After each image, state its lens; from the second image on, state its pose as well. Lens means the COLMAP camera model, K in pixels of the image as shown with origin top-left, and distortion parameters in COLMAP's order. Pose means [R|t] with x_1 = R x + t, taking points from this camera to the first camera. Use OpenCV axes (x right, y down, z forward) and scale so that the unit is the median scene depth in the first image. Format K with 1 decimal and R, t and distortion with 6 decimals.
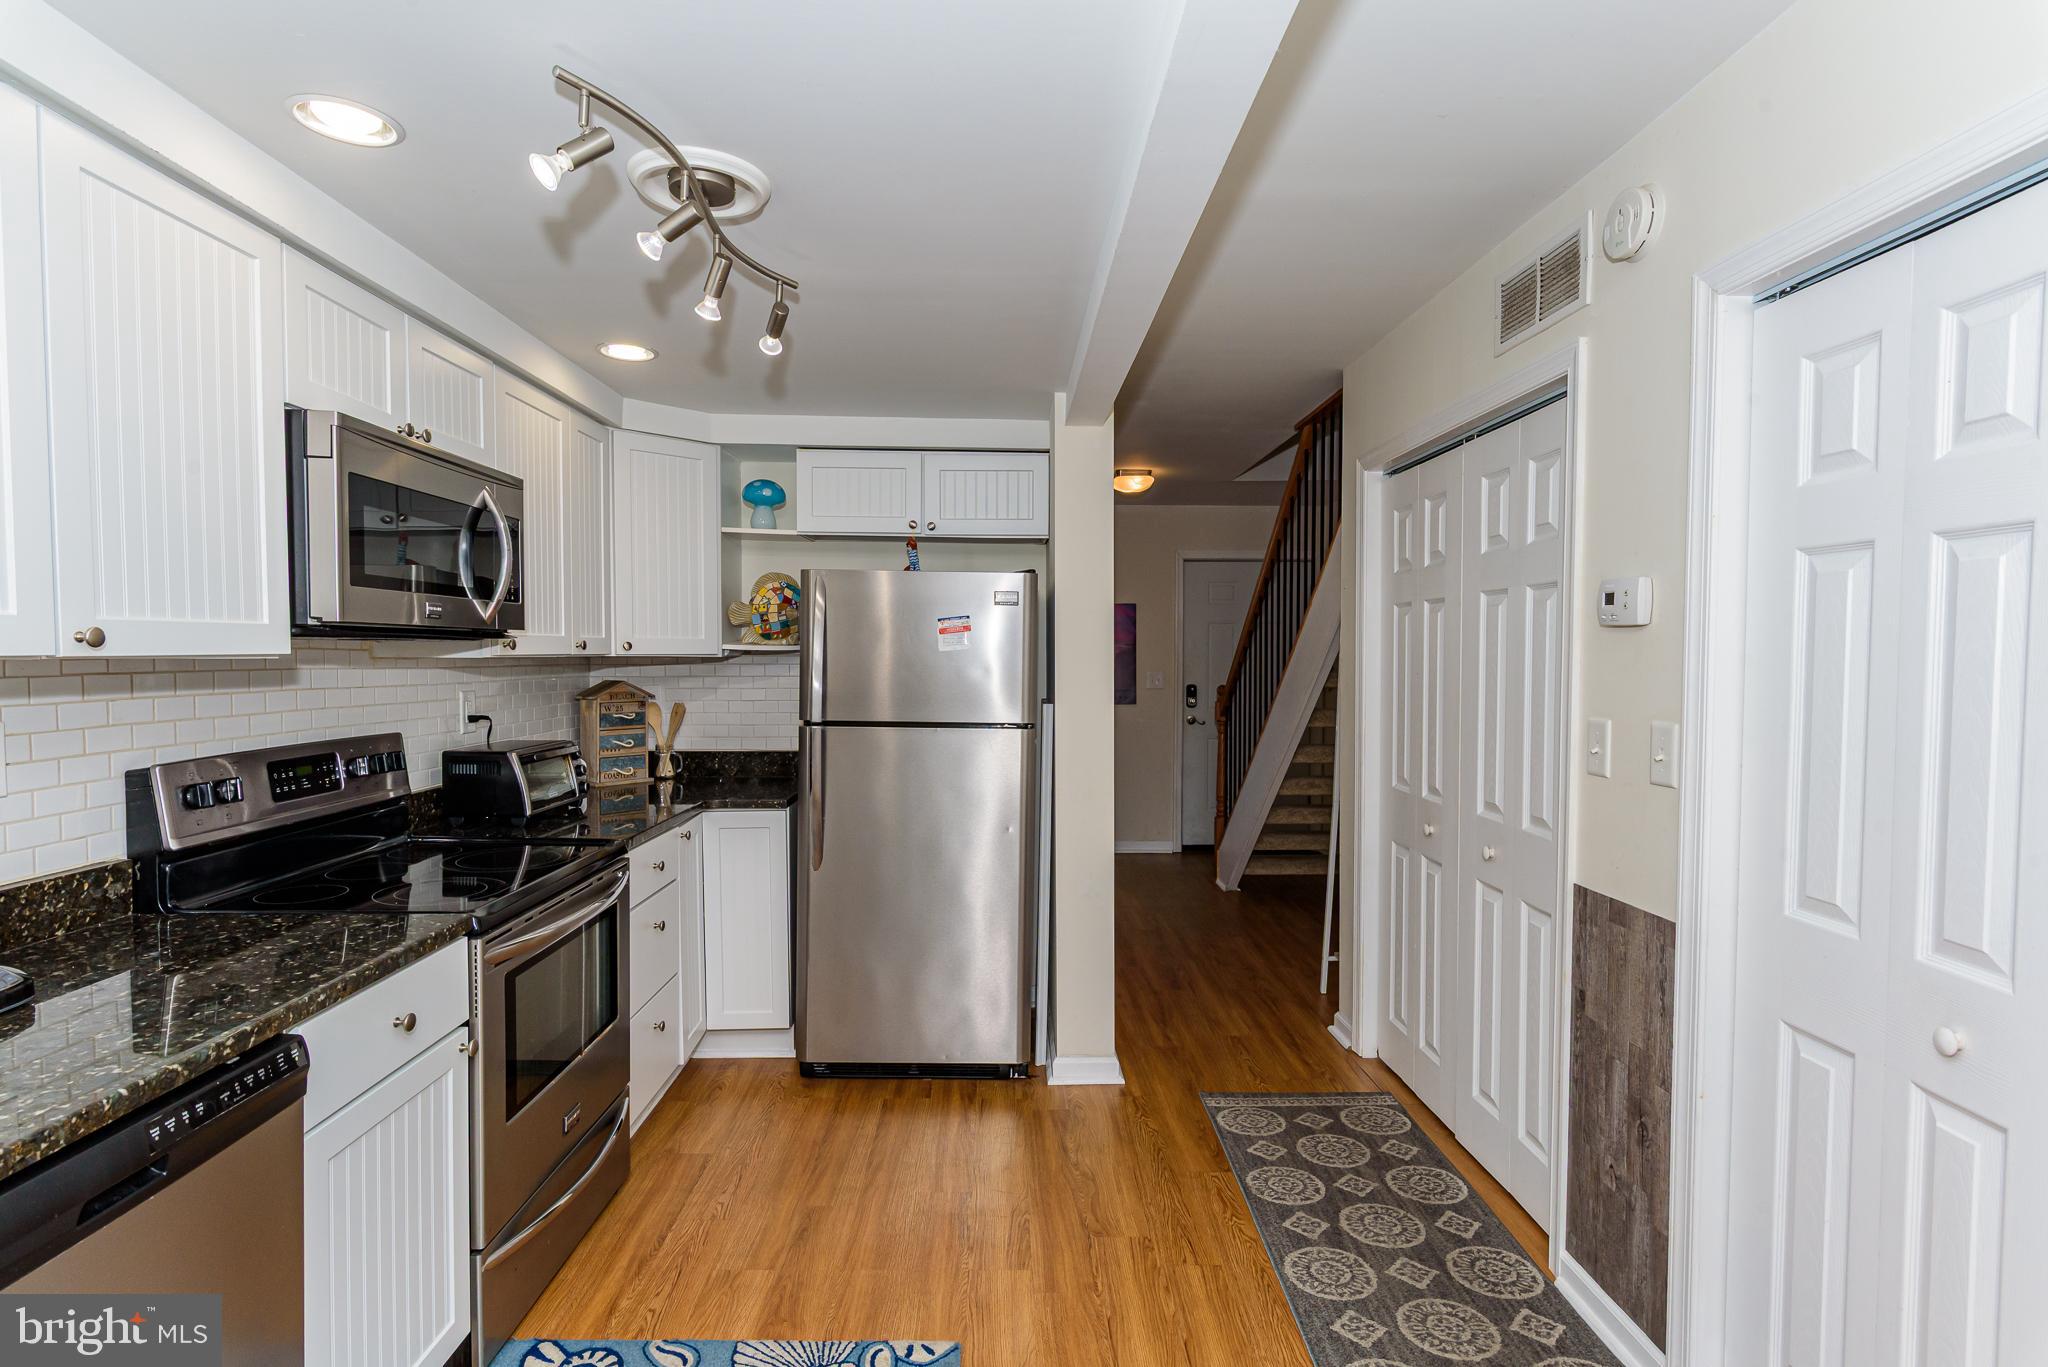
lens RADIAL K [[997.0, 0, 999.0], [0, 997.0, 695.4], [0, 0, 1]] dist [0.002285, -0.000256]
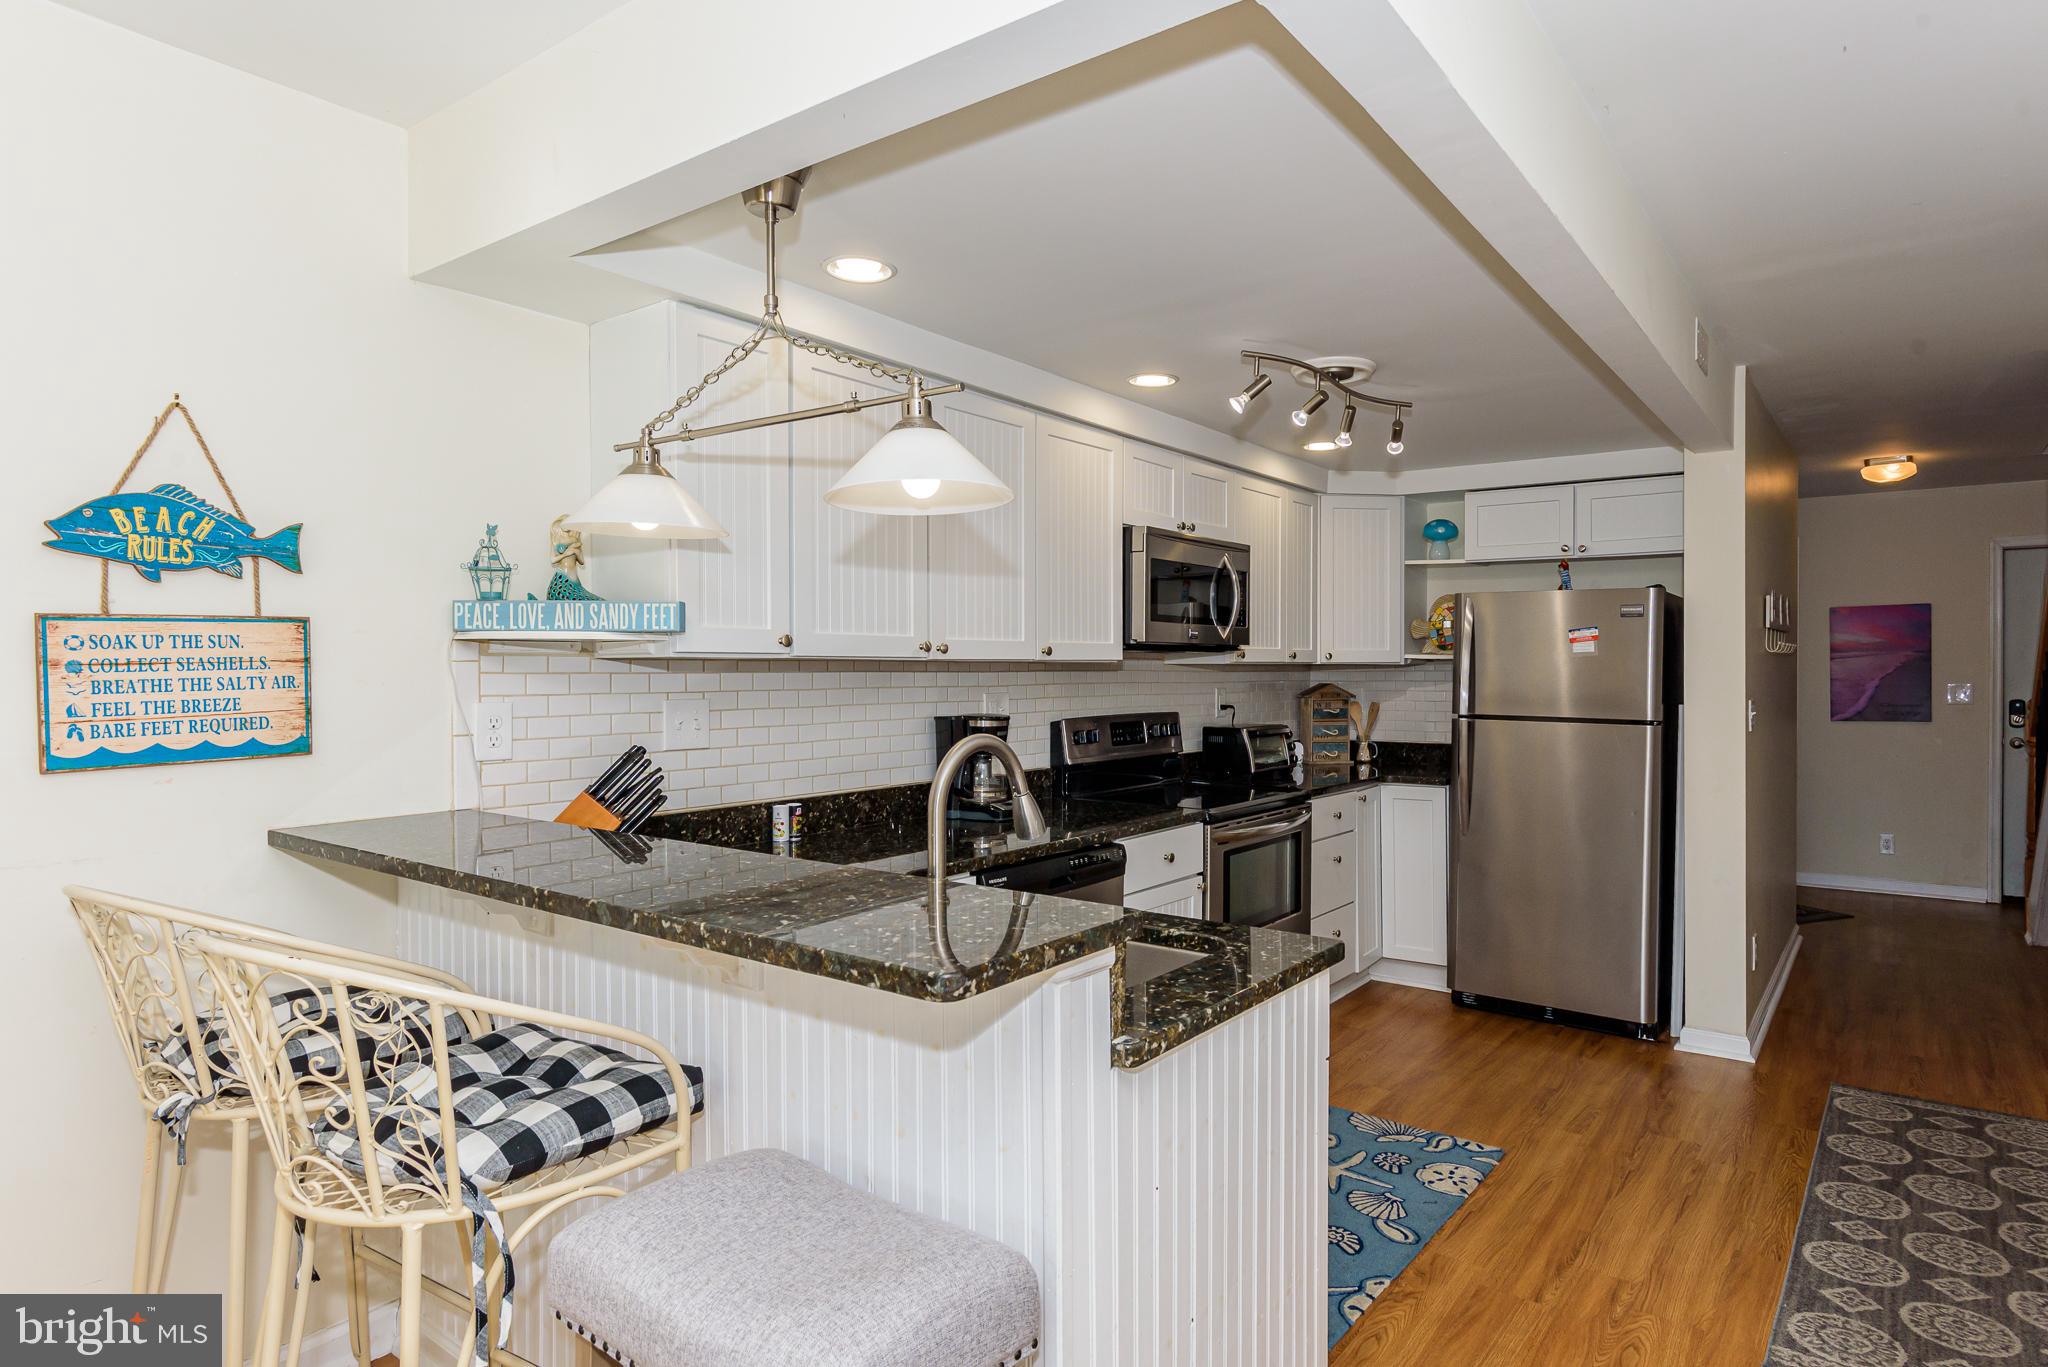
lens RADIAL K [[1114.5, 0, 1123.5], [0, 1114.5, 683.8], [0, 0, 1]] dist [0.003632, -0.000293]
pose [[0.817880, 0.003096, -0.575380, 0.270819], [-0.020662, 0.999499, -0.023993, 0.029900], [0.575017, 0.031512, 0.817534, -0.387048]]
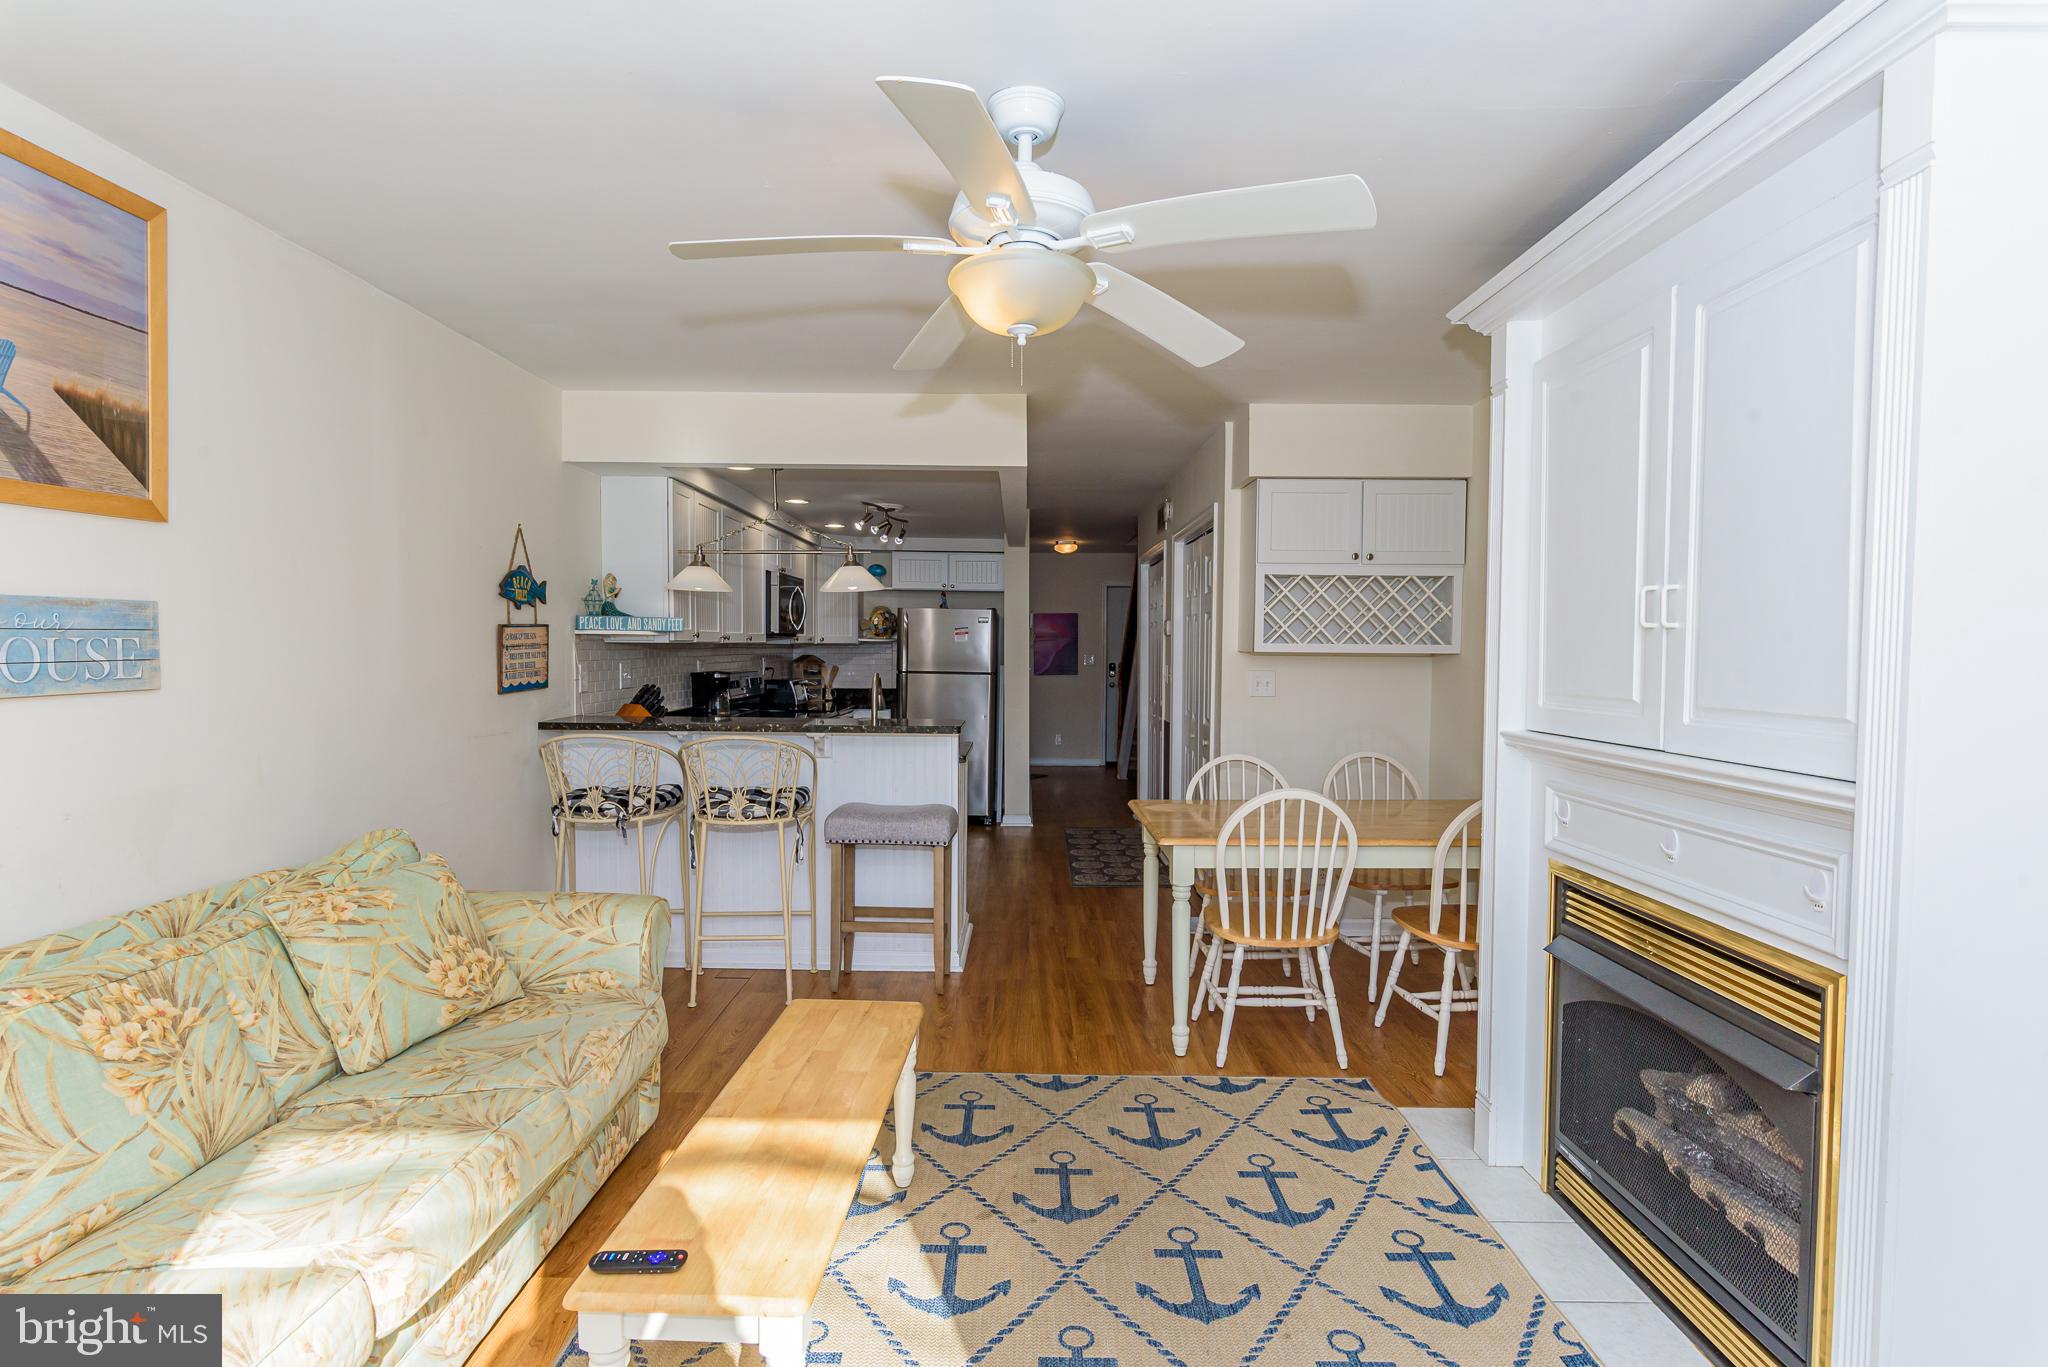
lens RADIAL K [[996.3, 0, 1021.2], [0, 996.3, 692.7], [0, 0, 1]] dist [0.004638, -0.001288]
pose [[0.999992, 0.004051, -0.000272, 0.101228], [-0.004049, 0.999970, 0.006545, 0.061391], [0.000298, -0.006544, 0.999979, -1.409724]]
